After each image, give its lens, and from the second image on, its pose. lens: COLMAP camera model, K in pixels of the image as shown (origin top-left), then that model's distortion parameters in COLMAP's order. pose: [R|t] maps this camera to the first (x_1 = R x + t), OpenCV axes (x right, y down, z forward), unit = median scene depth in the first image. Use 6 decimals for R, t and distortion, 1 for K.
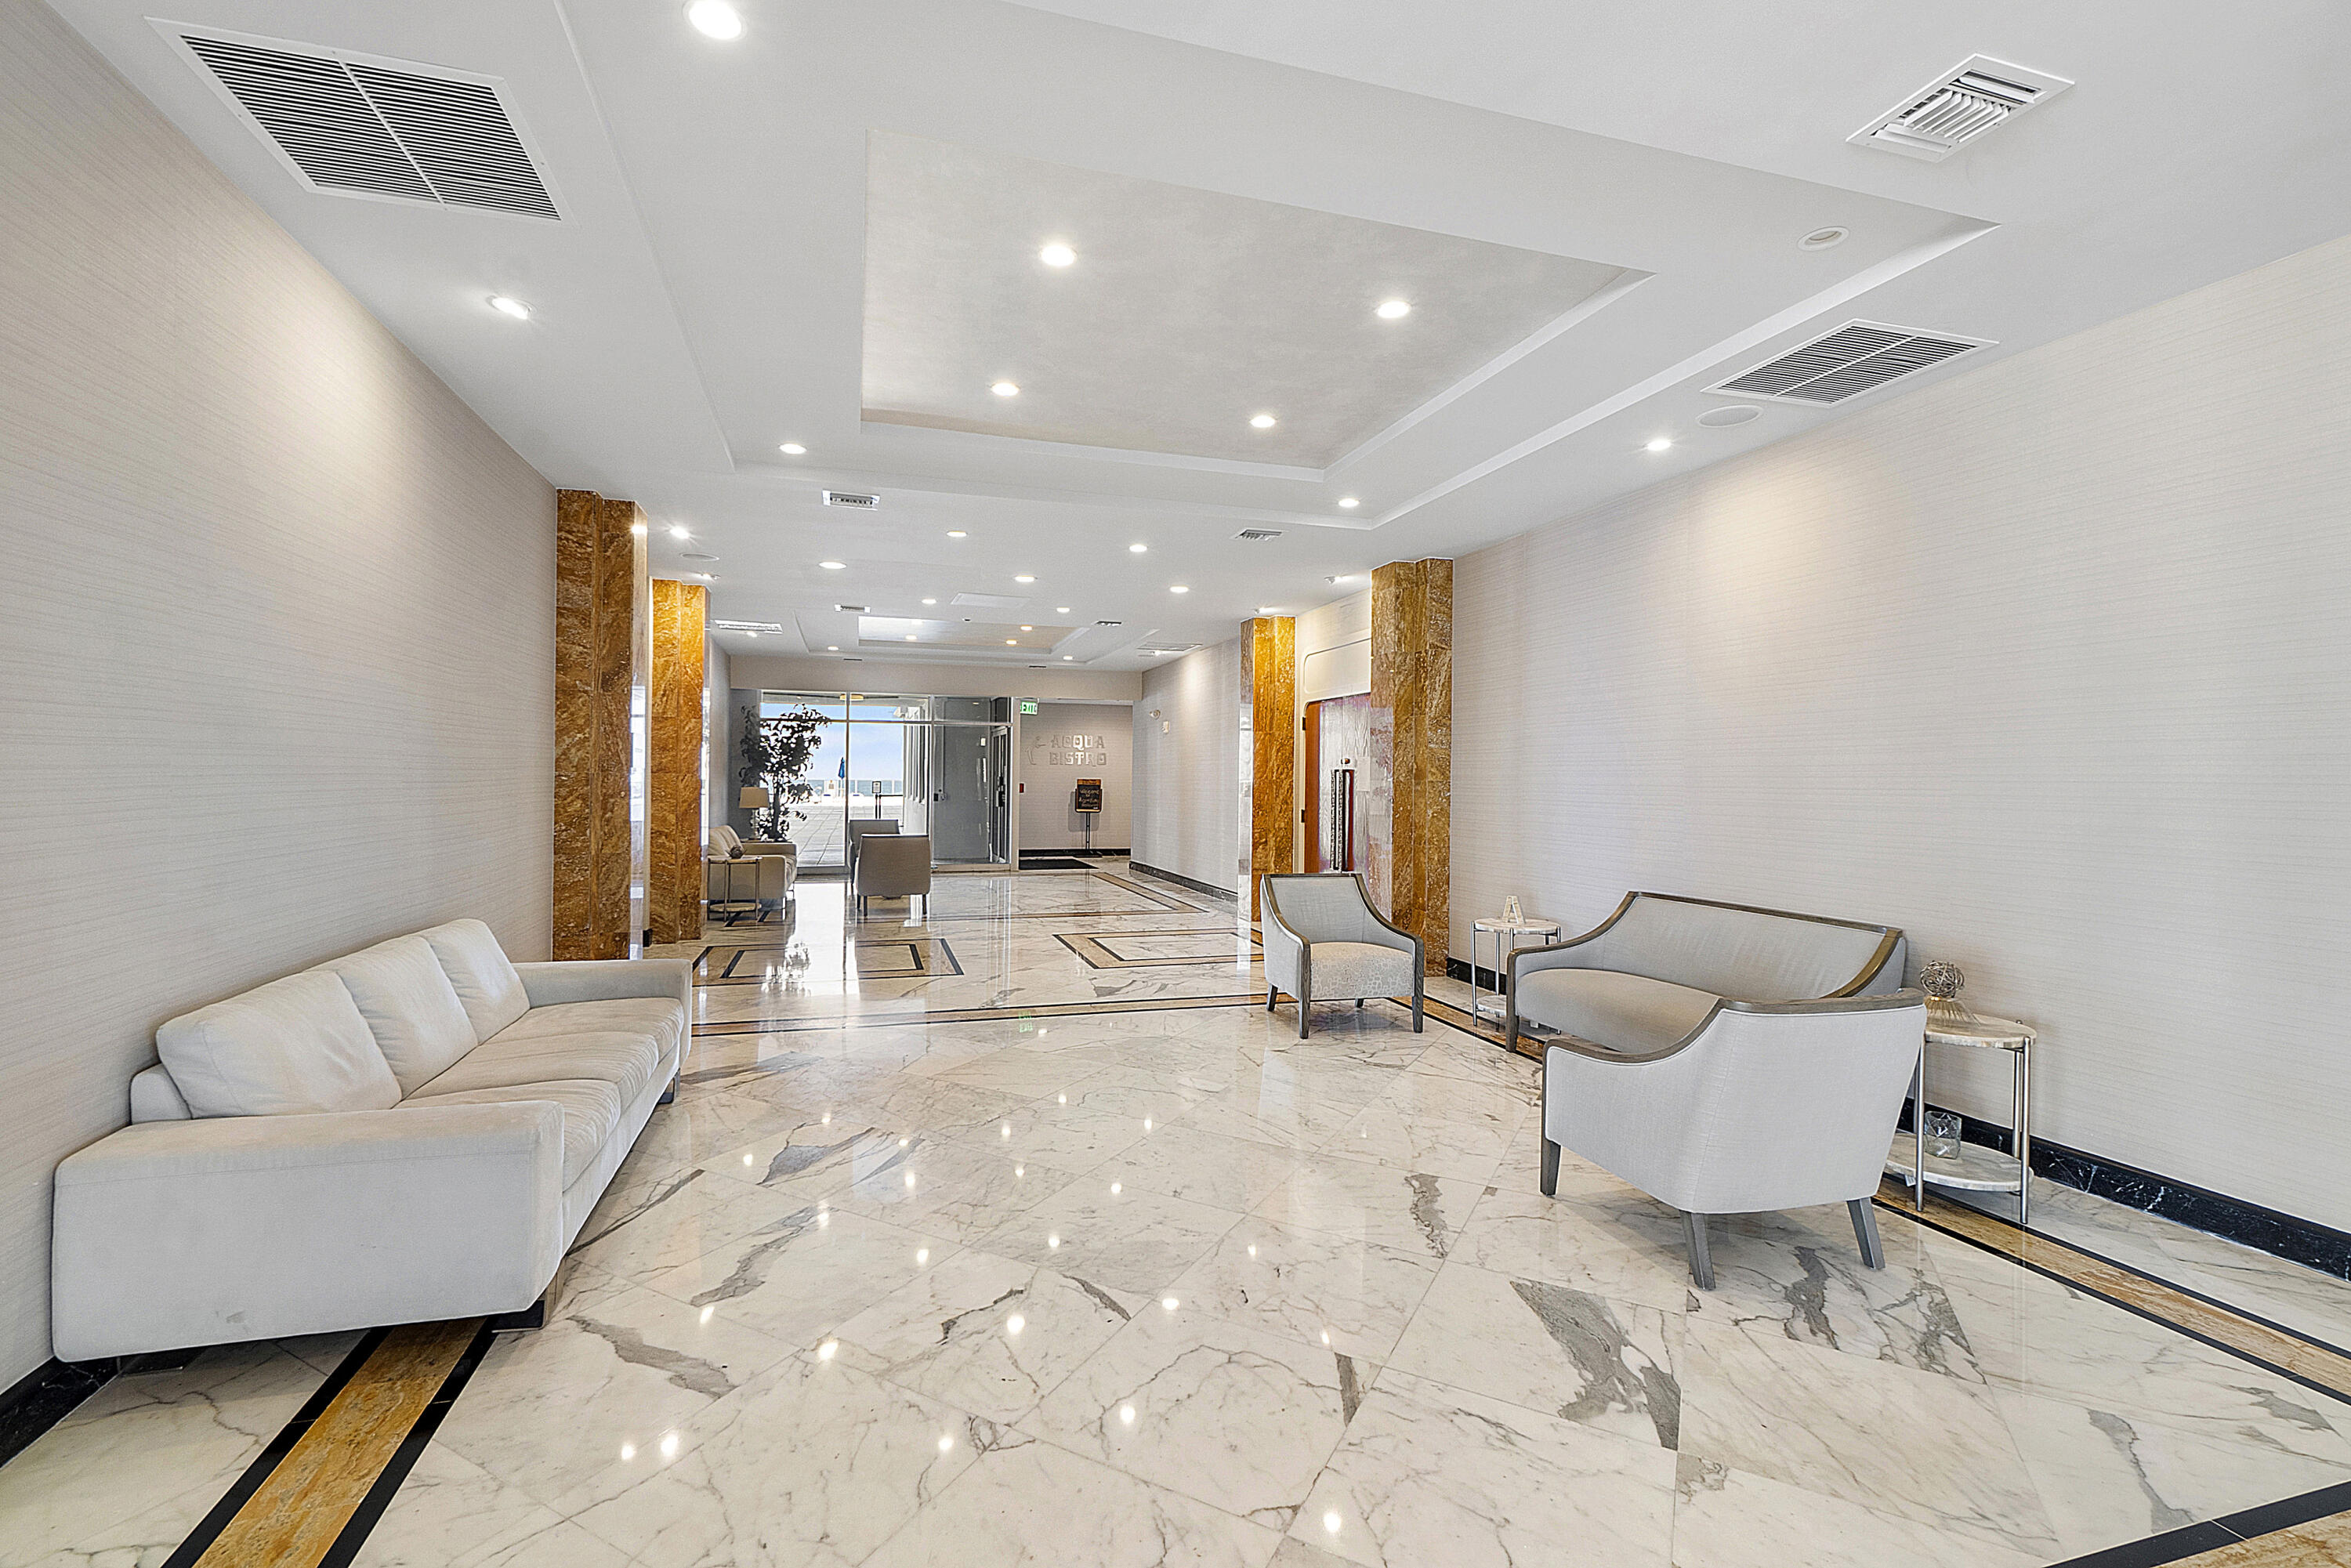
lens RADIAL K [[1022.6, 0, 1171.7], [0, 1022.6, 782.1], [0, 0, 1]] dist [0.000996, 0.000049]
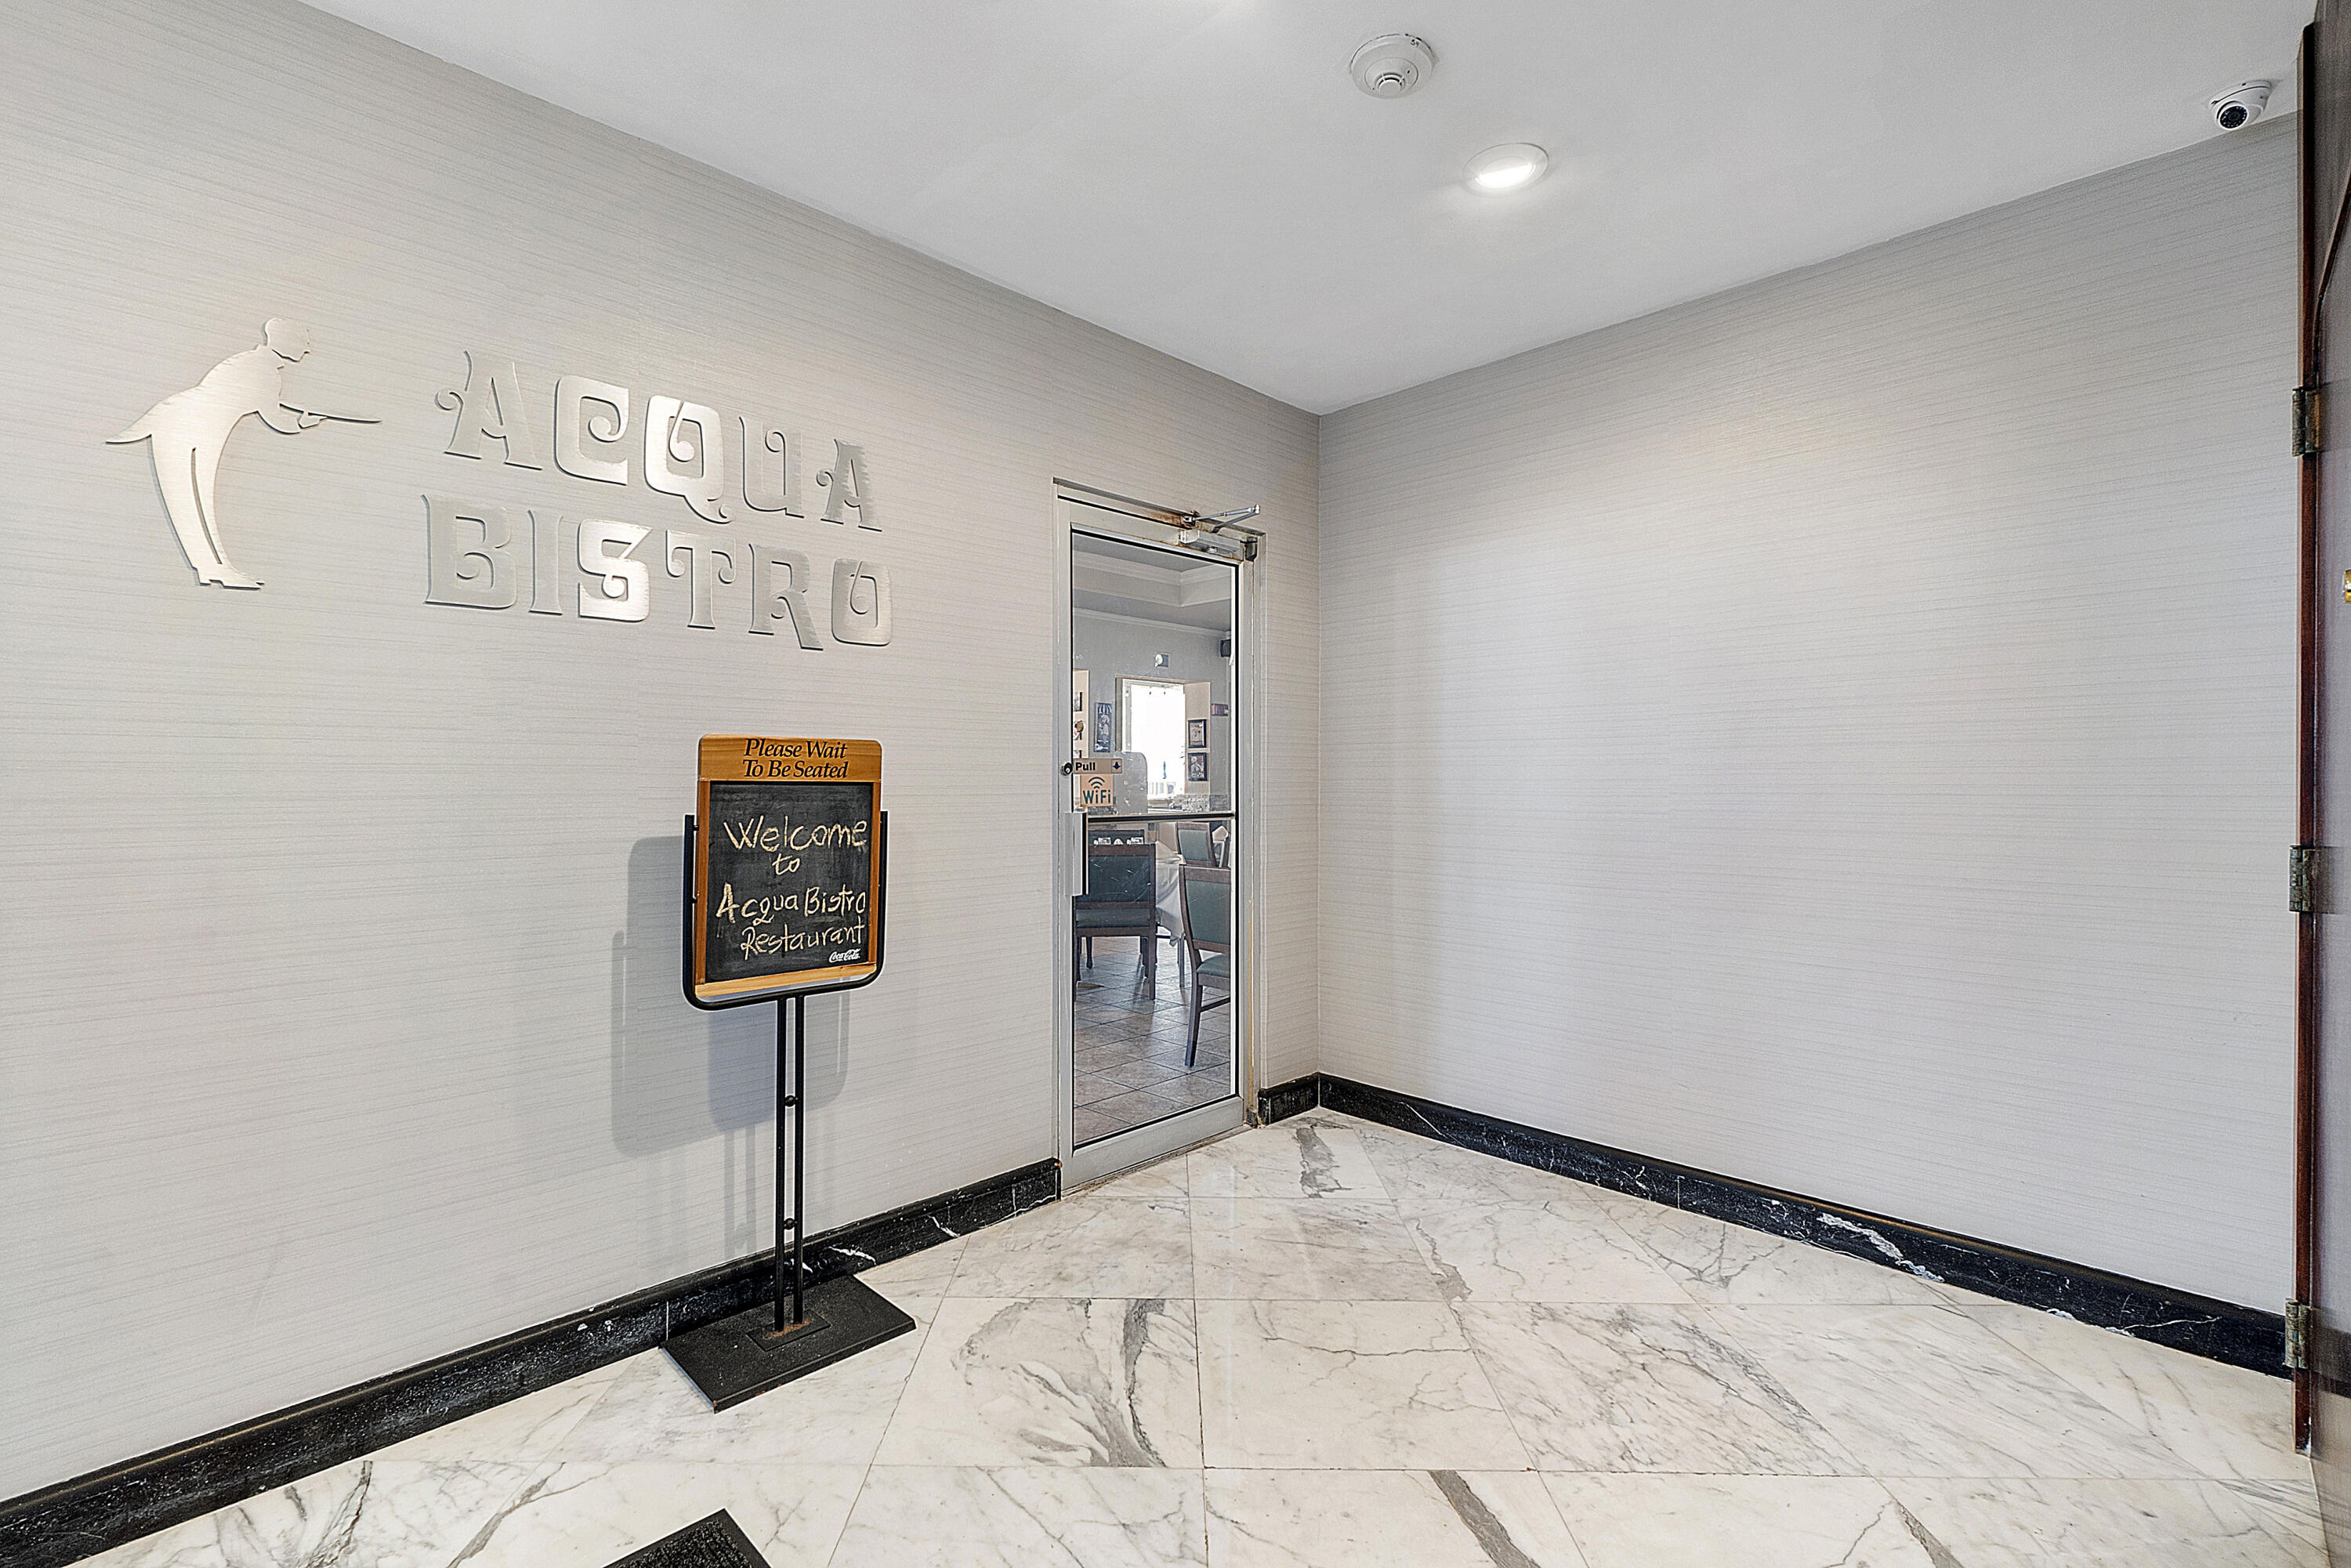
lens RADIAL K [[1022.6, 0, 1171.1], [0, 1022.6, 788.4], [0, 0, 1]] dist [0.000996, 0.000049]
pose [[0.877946, 0.006890, 0.478709, -0.100847], [-0.005293, 0.999975, -0.004685, 0.003801], [-0.478730, 0.001579, 0.877961, 0.864736]]
